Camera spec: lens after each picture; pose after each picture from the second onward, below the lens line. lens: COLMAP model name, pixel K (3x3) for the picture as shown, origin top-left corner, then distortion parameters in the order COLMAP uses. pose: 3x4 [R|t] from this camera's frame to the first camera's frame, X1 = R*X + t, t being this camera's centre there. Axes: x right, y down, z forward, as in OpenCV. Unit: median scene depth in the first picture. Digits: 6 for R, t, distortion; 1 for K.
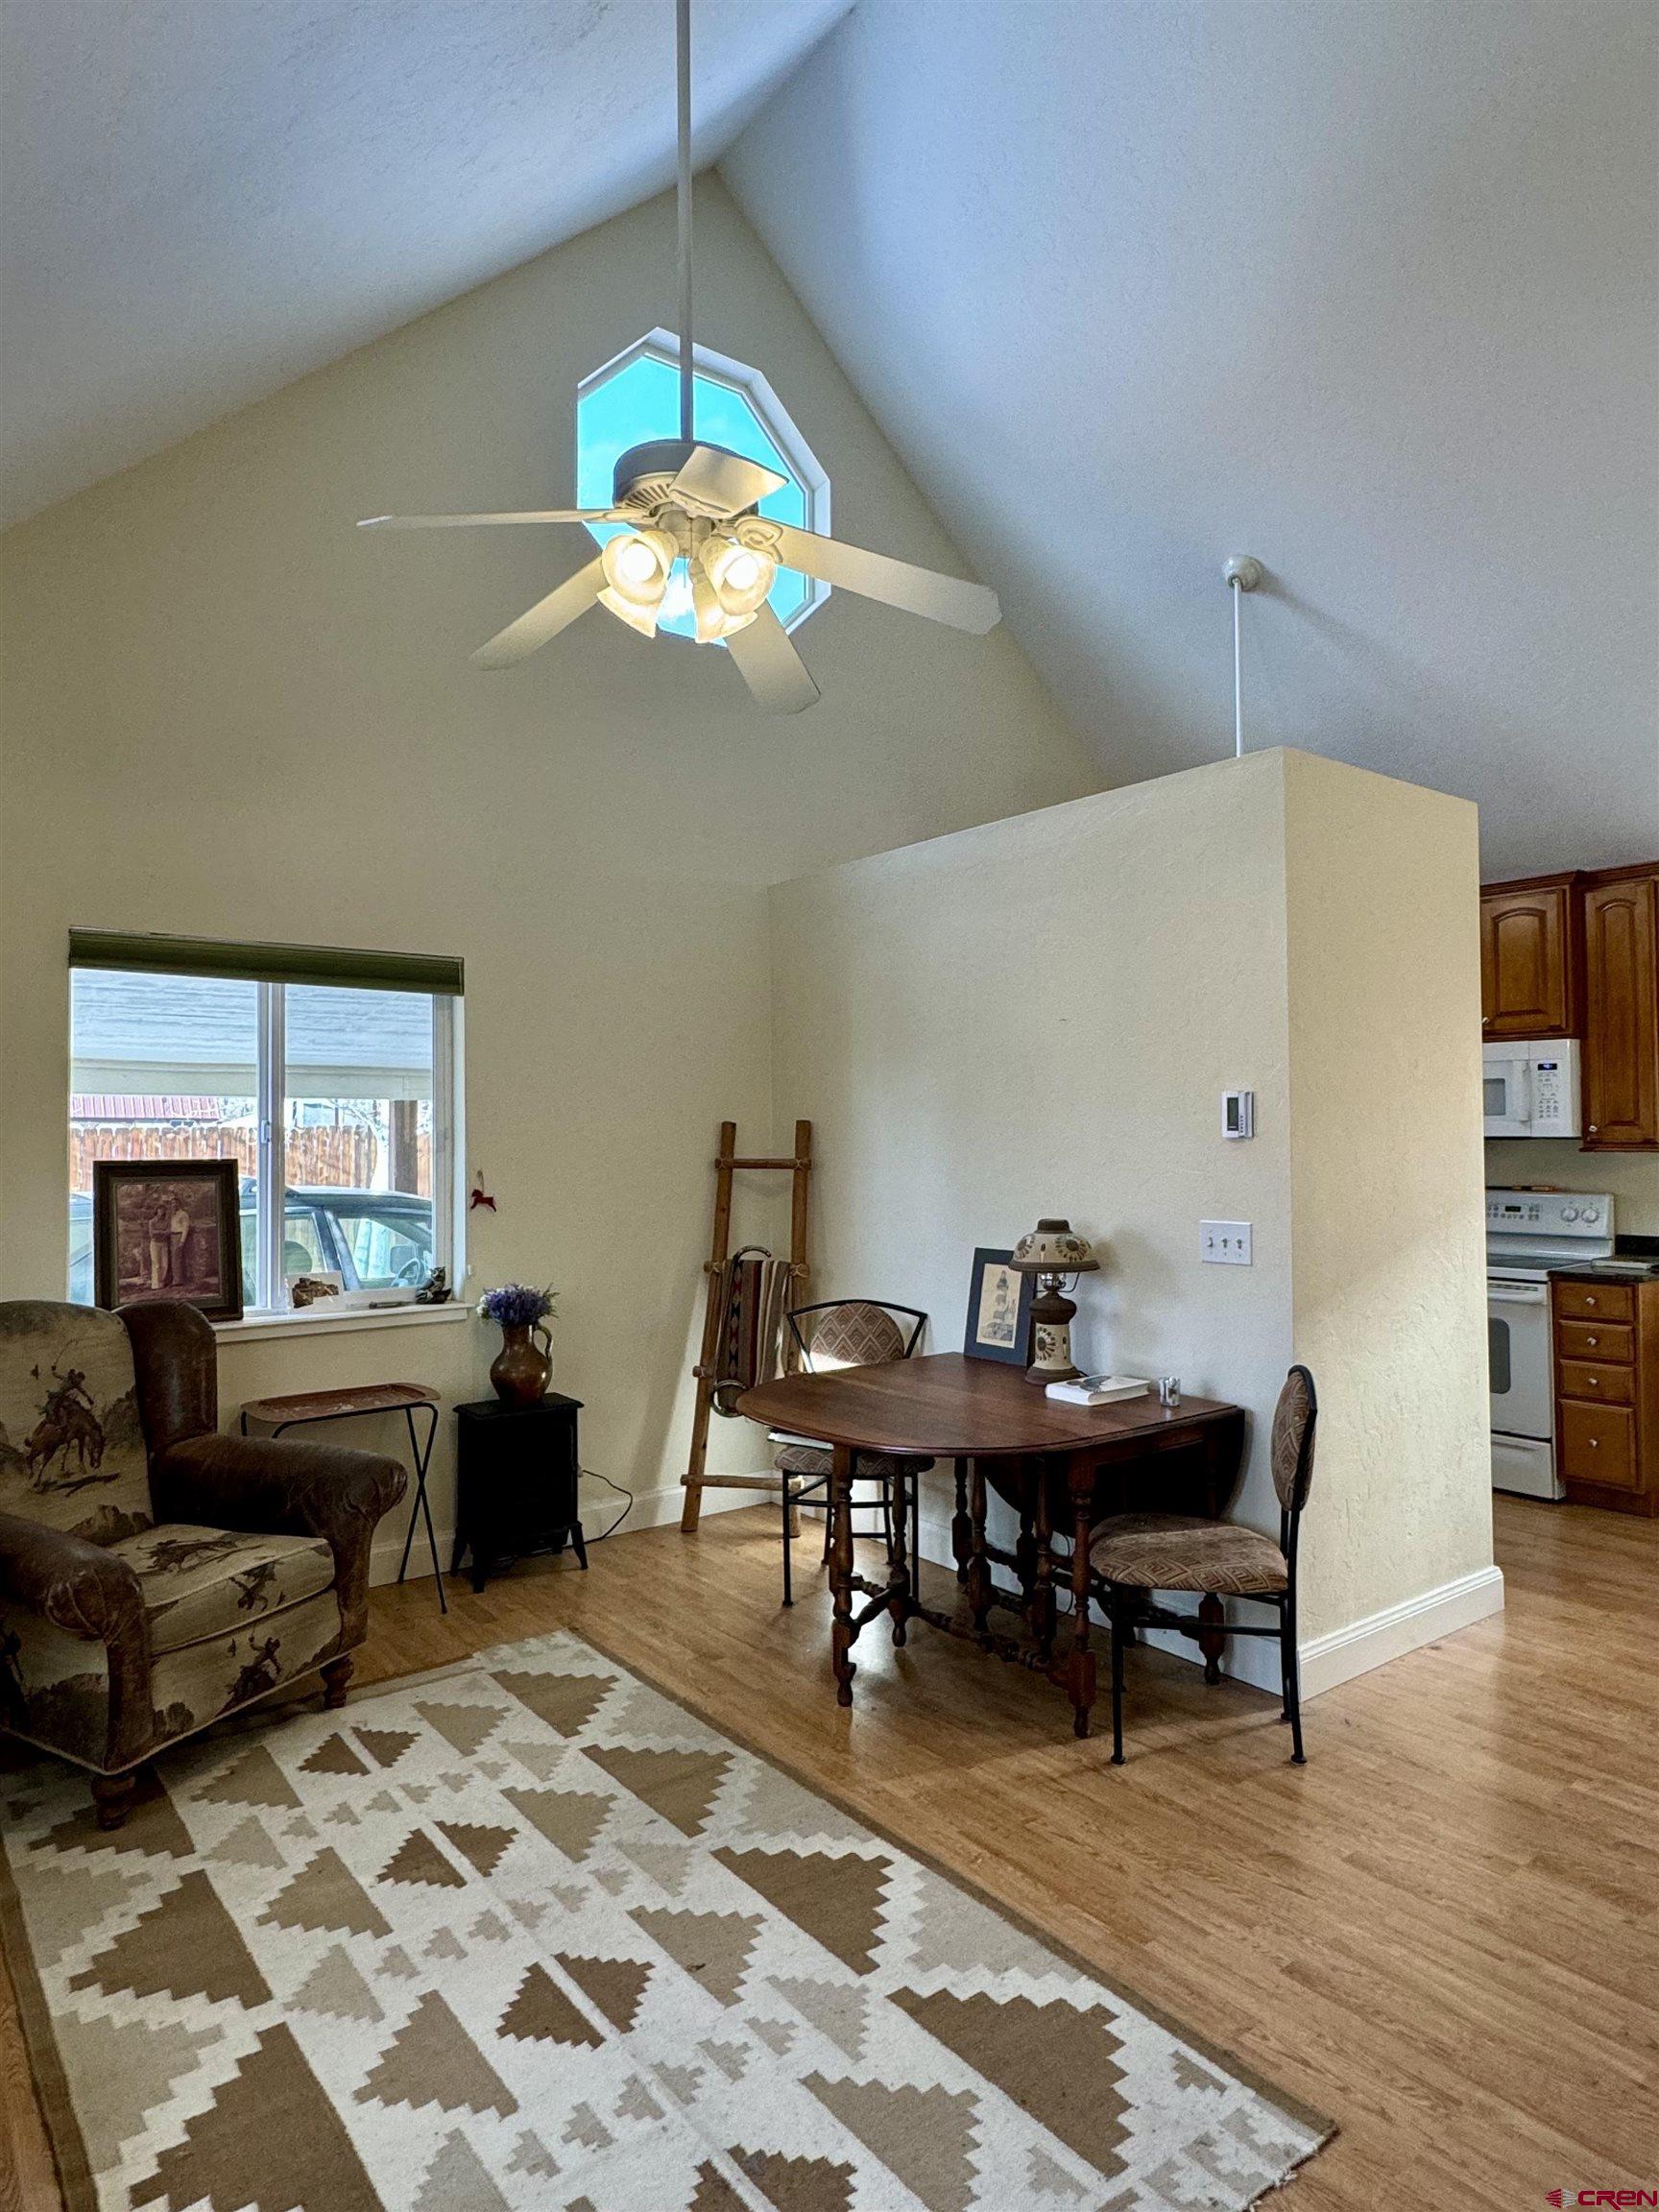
lens RADIAL K [[1287.4, 0, 826.3], [0, 1287.4, 1116.9], [0, 0, 1]] dist [-0.006178, -0.000273]
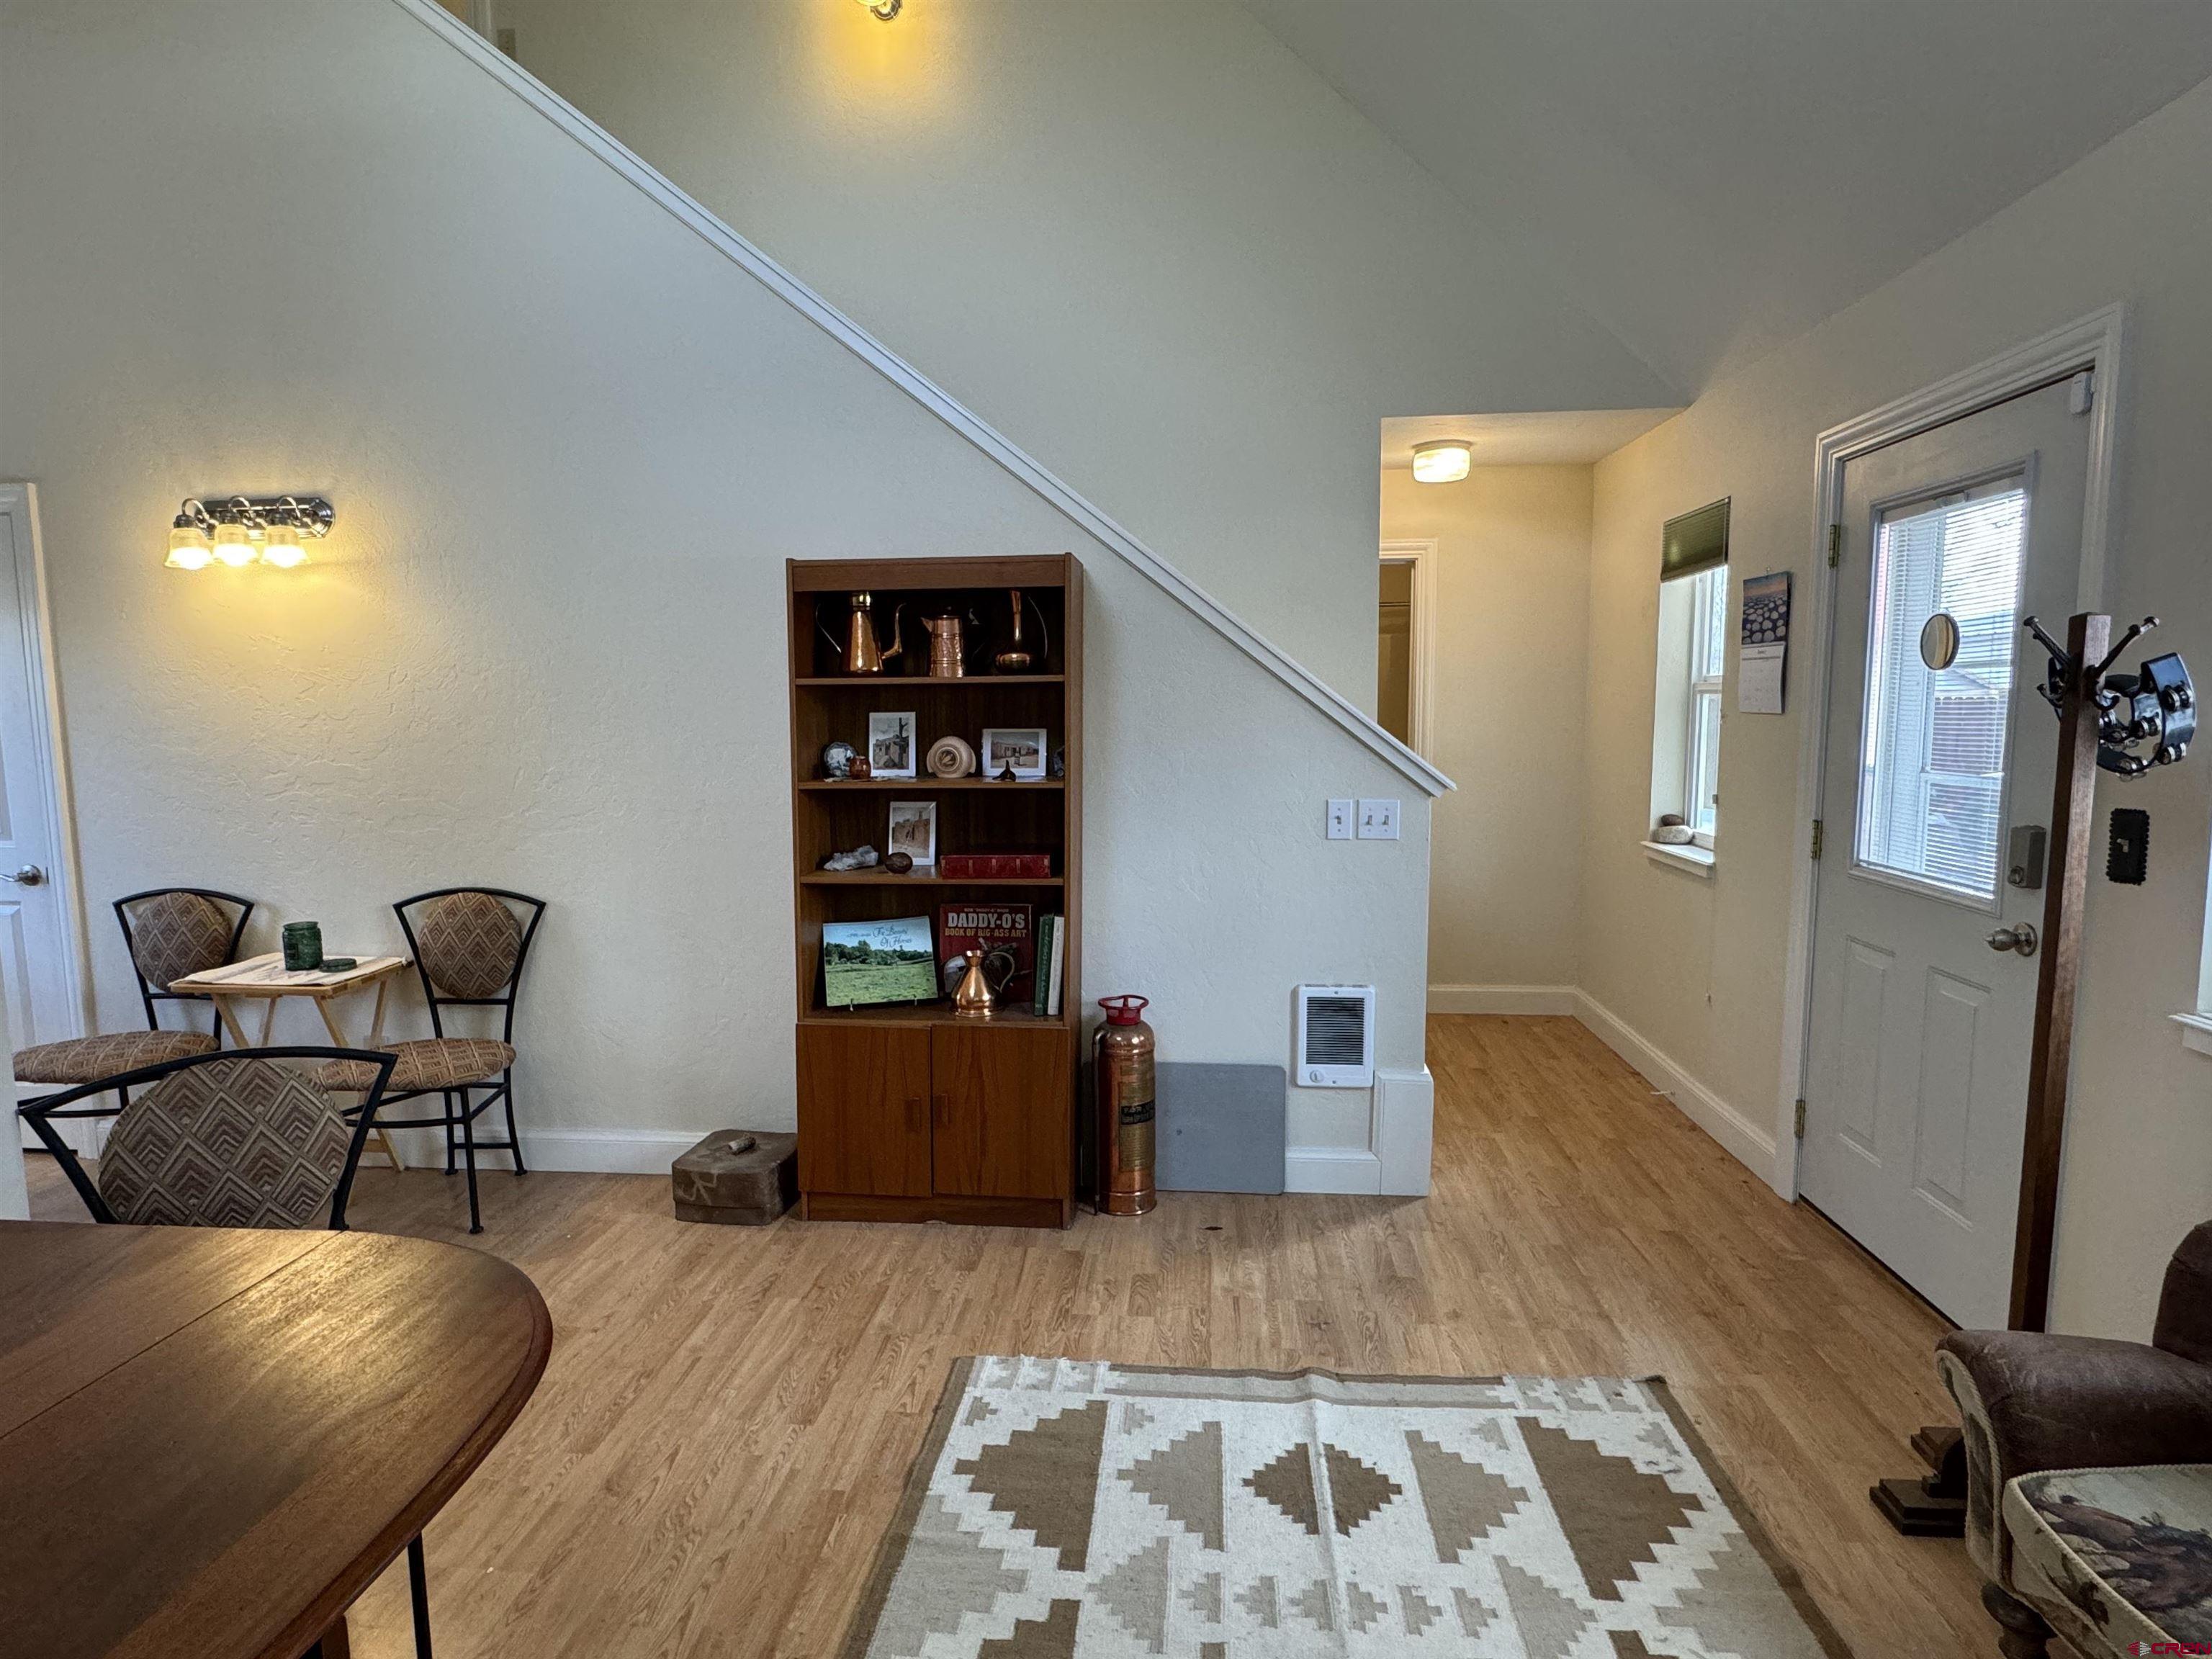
lens RADIAL K [[1184.4, 0, 1092.3], [0, 1184.4, 824.8], [0, 0, 1]] dist [-0.000457, -0.000563]
pose [[-0.729415, -0.054862, 0.681868, -0.472241], [0.008298, 0.995996, 0.089013, 0.030612], [-0.684021, 0.070585, -0.726039, 1.396056]]
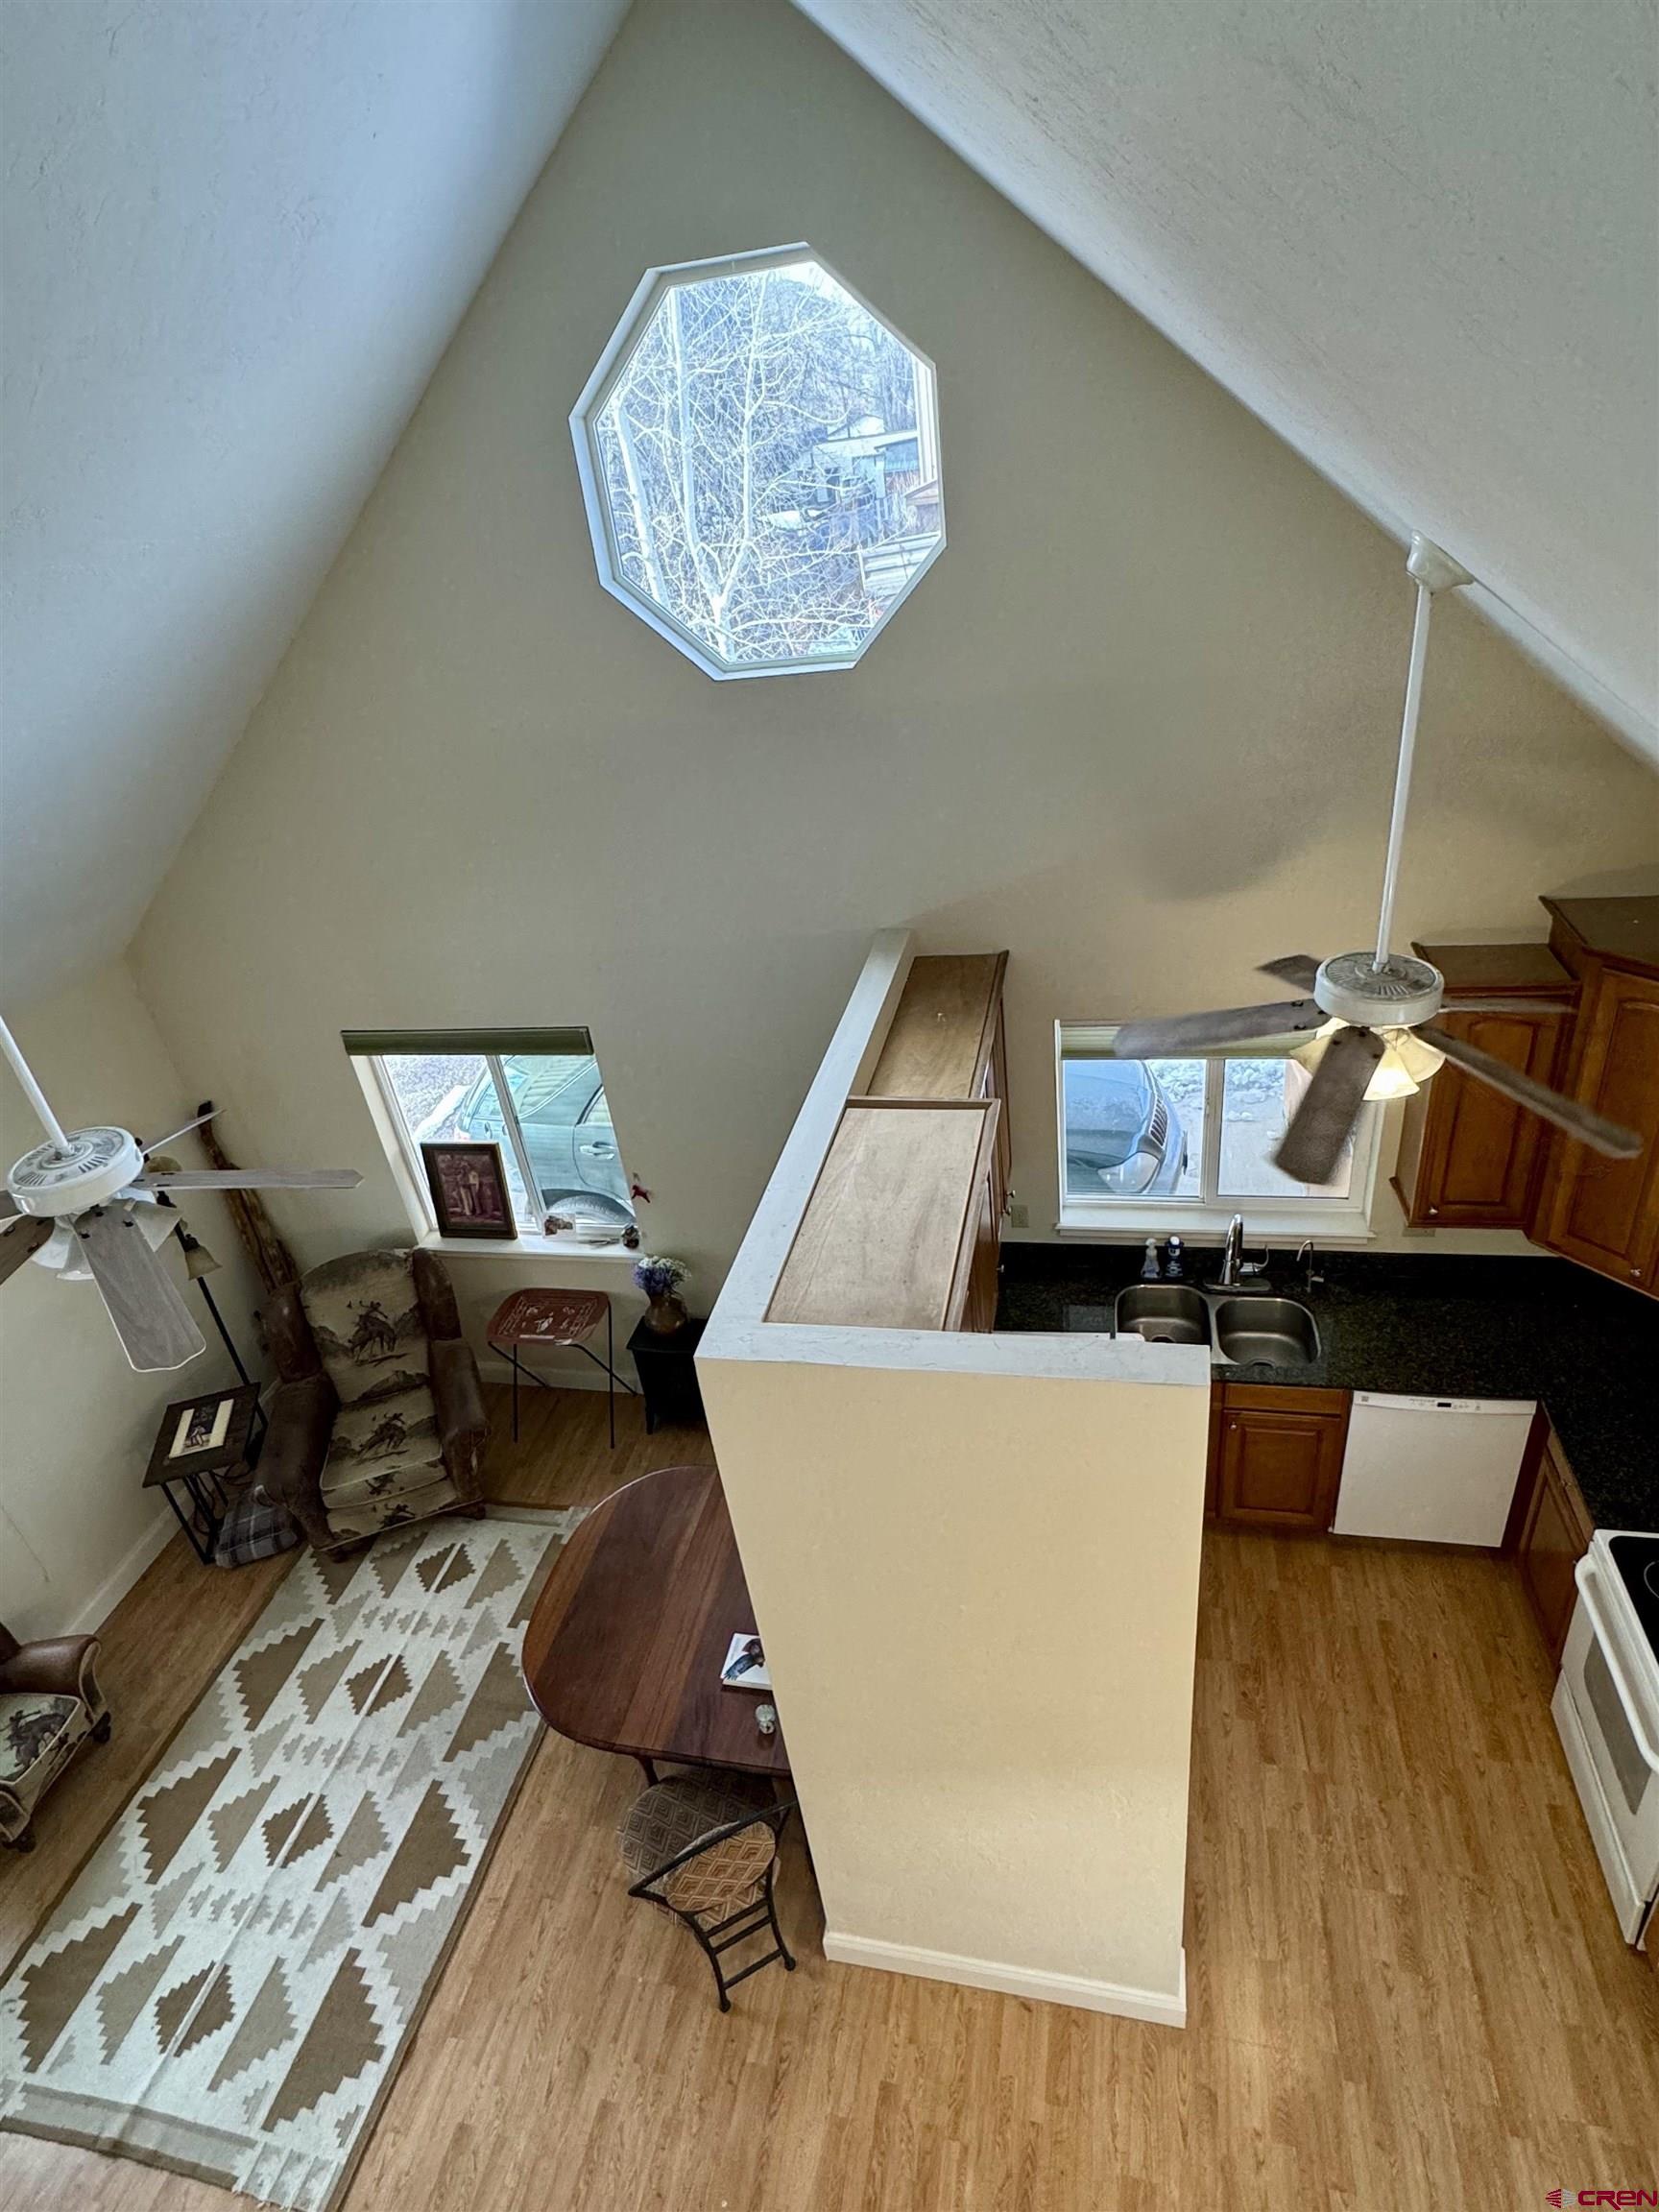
lens RADIAL K [[1184.4, 0, 834.4], [0, 1184.4, 1102.0], [0, 0, 1]] dist [-0.000457, -0.000563]
pose [[0.642430, 0.321961, -0.695432, 1.169691], [0.126504, 0.850463, 0.510598, -1.060749], [0.755831, -0.415998, 0.505633, 1.021410]]
